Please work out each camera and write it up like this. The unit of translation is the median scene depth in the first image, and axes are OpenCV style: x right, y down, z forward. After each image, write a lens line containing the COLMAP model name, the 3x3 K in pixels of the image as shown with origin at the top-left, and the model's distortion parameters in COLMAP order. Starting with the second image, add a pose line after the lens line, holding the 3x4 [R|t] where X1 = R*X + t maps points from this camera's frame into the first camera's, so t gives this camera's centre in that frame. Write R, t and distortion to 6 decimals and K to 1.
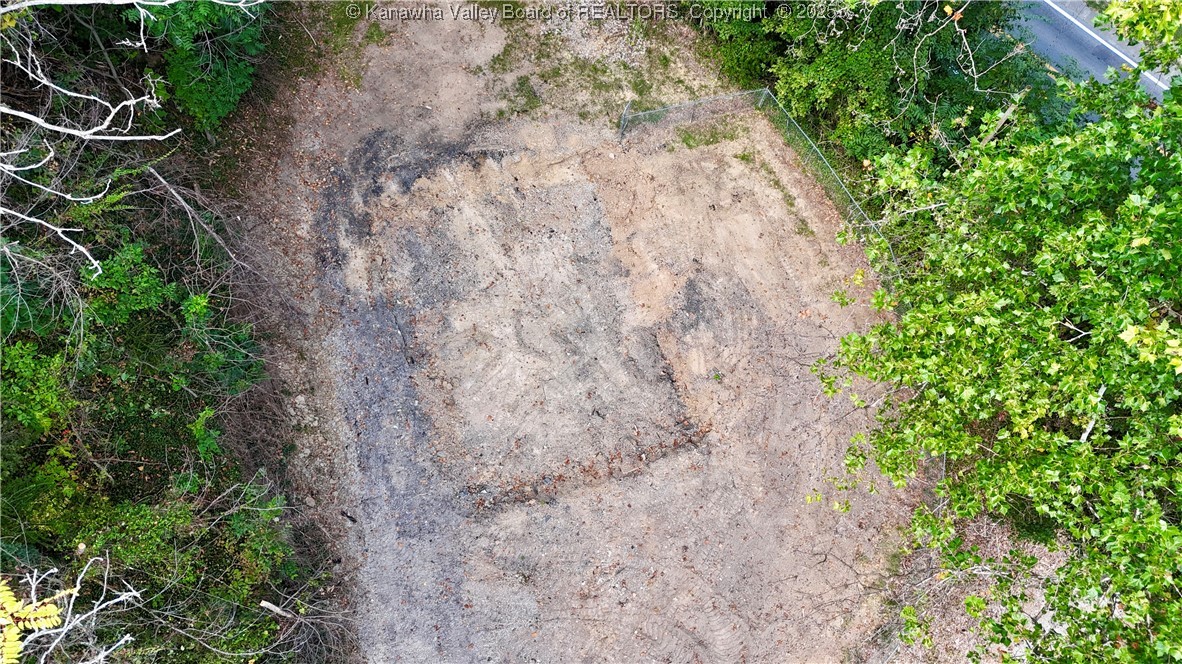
lens RADIAL K [[868.5, 0, 615.9], [0, 868.5, 334.2], [0, 0, 1]] dist [0.081941, -0.081940]
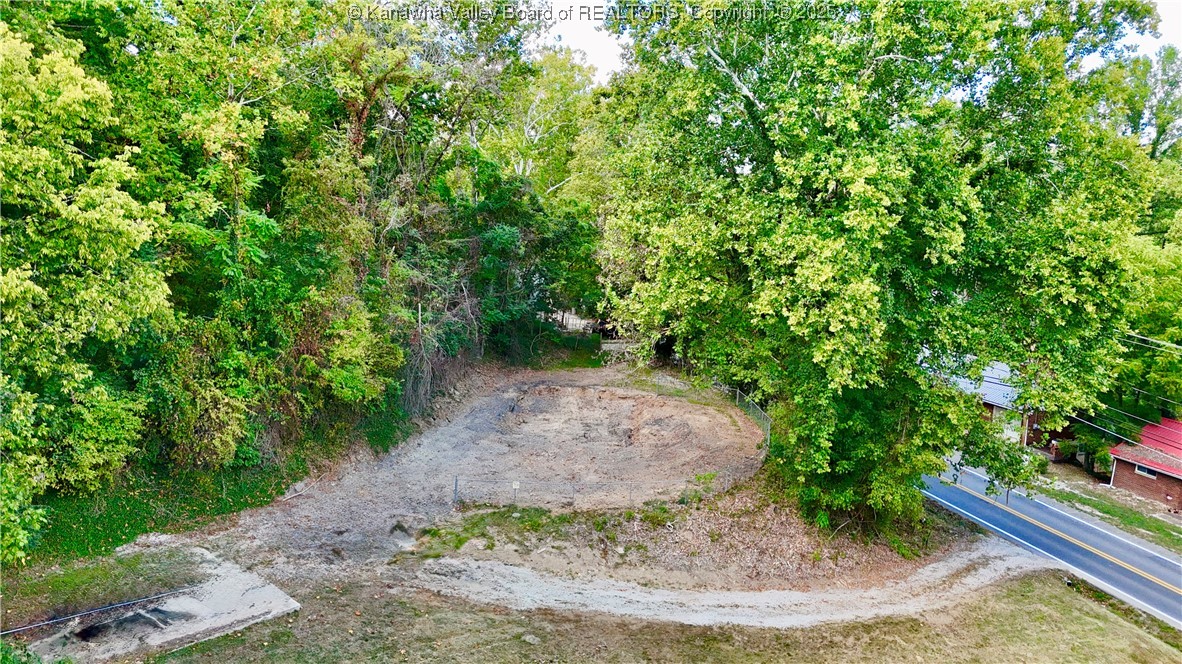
lens RADIAL K [[868.5, 0, 589.6], [0, 868.5, 326.1], [0, 0, 1]] dist [0.081941, -0.081940]
pose [[0.897116, 0.020790, -0.441305, 0.768759], [-0.397883, 0.472176, -0.786600, 1.375258], [0.192021, 0.881259, 0.431869, -0.010090]]
